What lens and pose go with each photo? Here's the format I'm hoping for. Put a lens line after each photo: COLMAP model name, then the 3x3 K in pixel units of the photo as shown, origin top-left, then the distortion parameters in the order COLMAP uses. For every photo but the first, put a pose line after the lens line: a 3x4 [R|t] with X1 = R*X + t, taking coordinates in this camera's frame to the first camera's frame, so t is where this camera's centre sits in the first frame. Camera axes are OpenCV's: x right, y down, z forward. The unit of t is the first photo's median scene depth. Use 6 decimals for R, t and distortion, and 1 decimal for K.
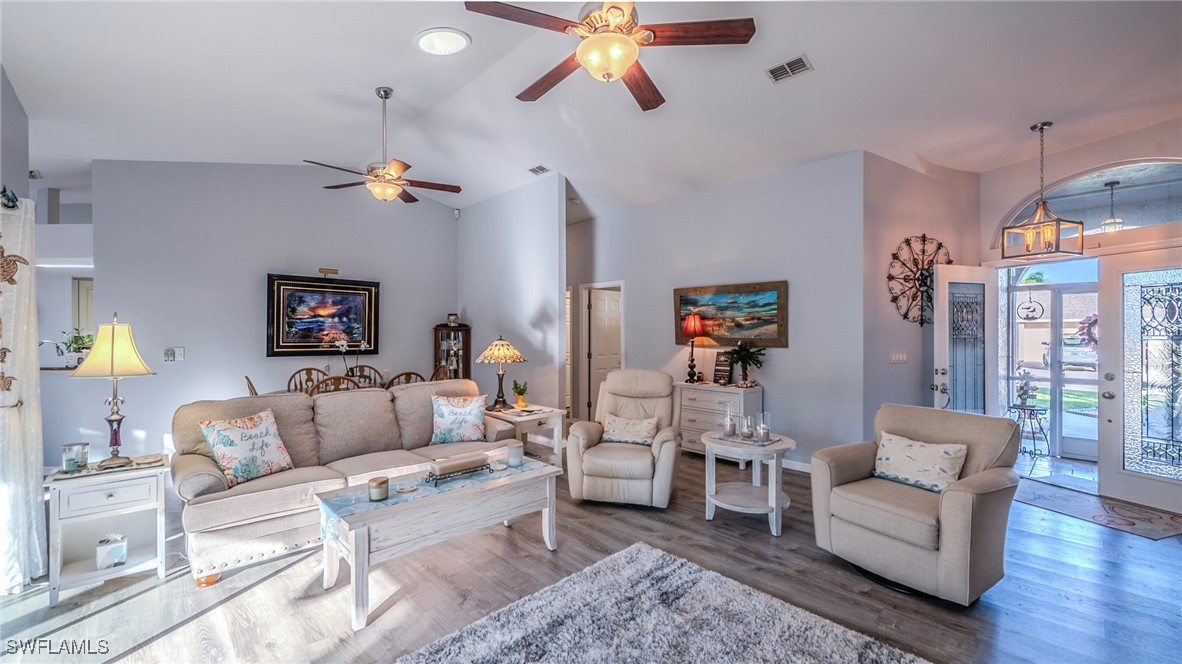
lens RADIAL K [[474.7, 0, 593.9], [0, 474.7, 333.8], [0, 0, 1]] dist [0.002449, -0.000657]
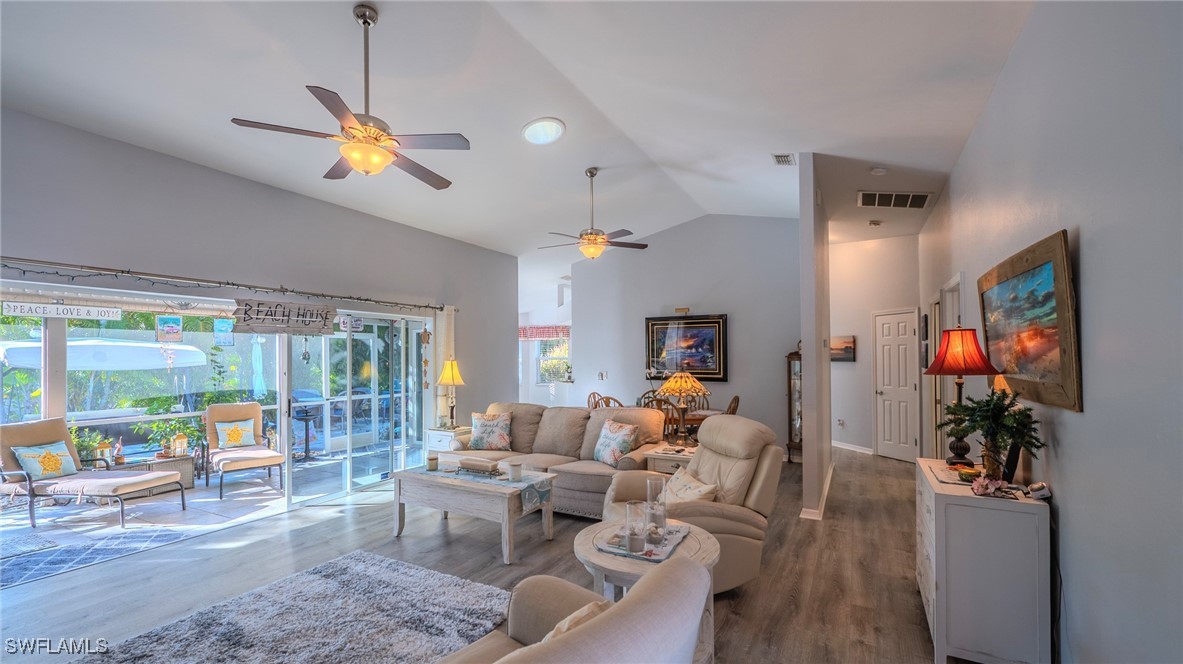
lens RADIAL K [[475.1, 0, 581.9], [0, 475.1, 351.1], [0, 0, 1]] dist [0.002449, -0.000657]
pose [[0.292151, -0.016689, -0.956227, 0.574360], [0.002669, 0.999858, -0.016635, -0.011157], [0.956369, 0.002308, 0.292154, 0.471991]]
